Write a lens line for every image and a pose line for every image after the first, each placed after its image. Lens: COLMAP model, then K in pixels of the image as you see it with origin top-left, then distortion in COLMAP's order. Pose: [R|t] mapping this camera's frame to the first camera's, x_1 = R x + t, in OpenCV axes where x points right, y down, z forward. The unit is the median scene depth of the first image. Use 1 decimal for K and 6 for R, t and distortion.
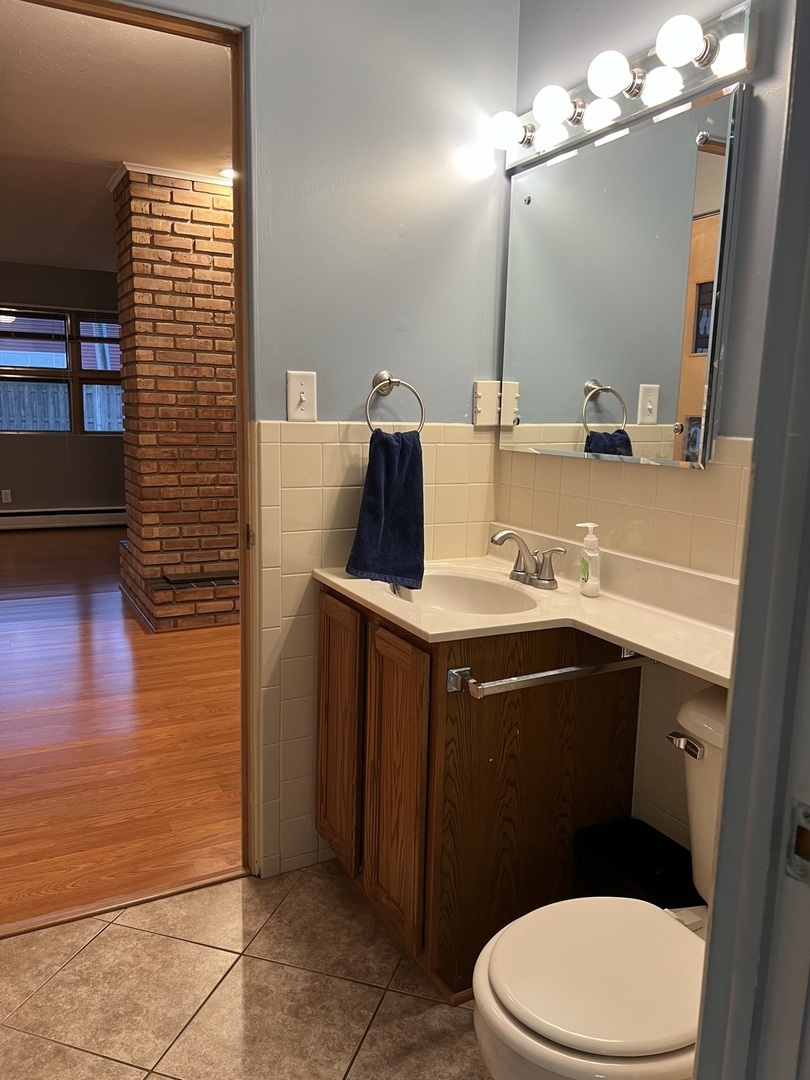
lens RADIAL K [[810.4, 0, 405.3], [0, 810.4, 541.2], [0, 0, 1]] dist [0.056402, -0.040338]
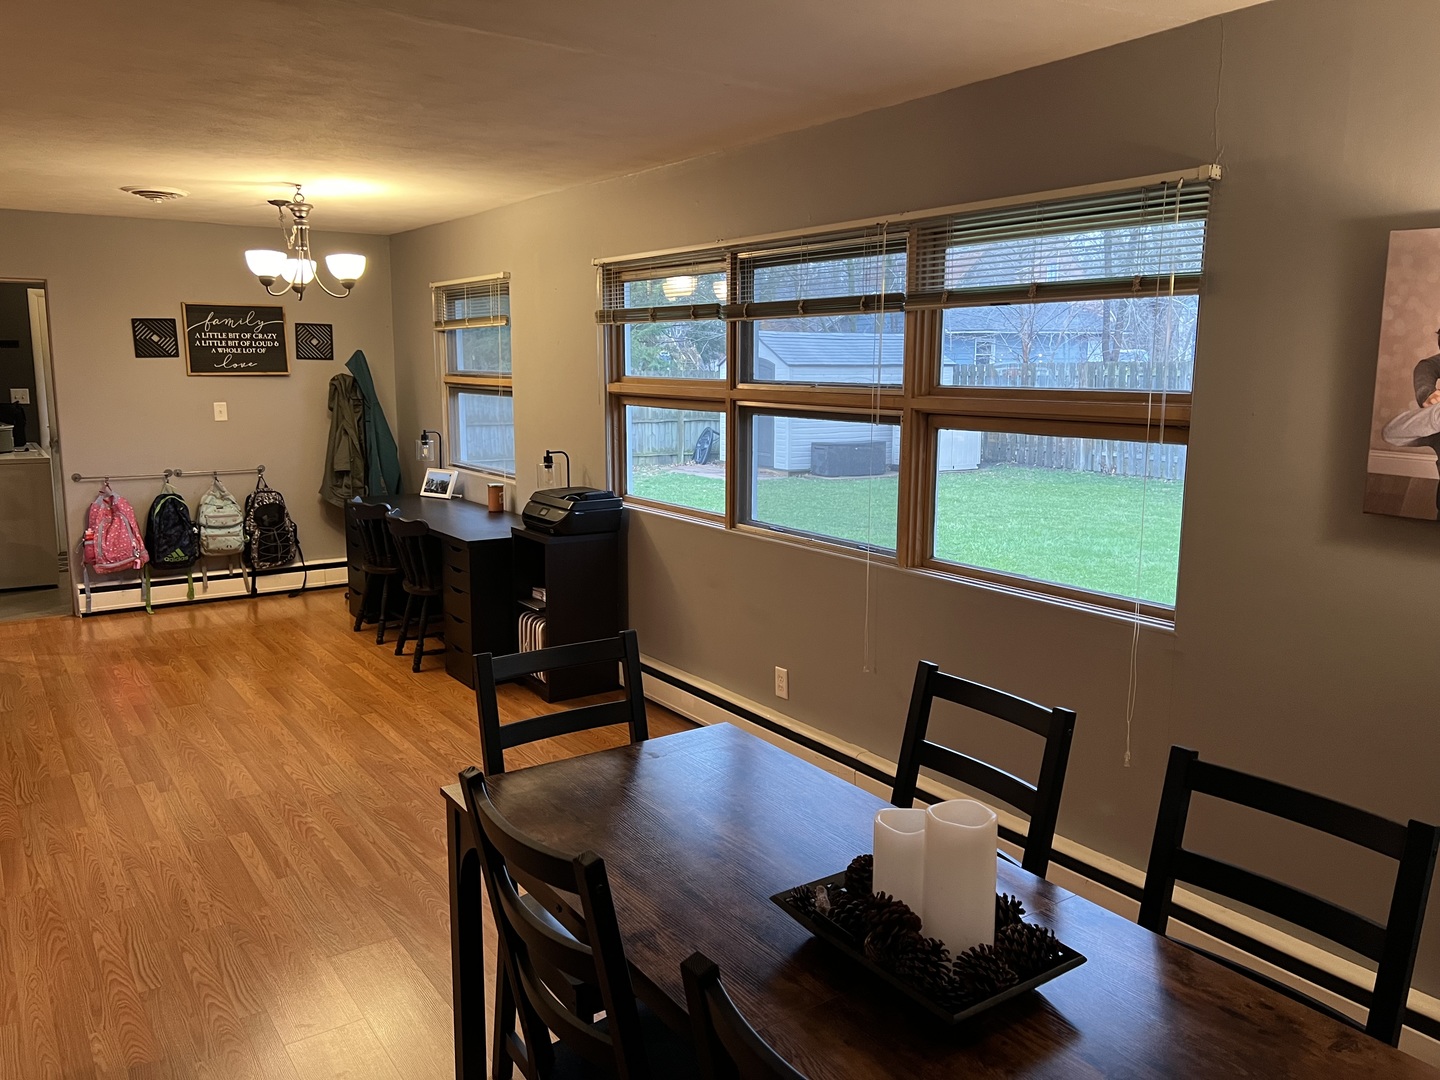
lens RADIAL K [[1080.5, 0, 734.4], [0, 1080.5, 526.0], [0, 0, 1]] dist [0.056402, -0.040338]
pose [[0.140267, 0.124372, -0.982271, 0.058871], [-0.152353, 0.982975, 0.102705, -0.188804], [0.978322, 0.135246, 0.156828, 0.869071]]
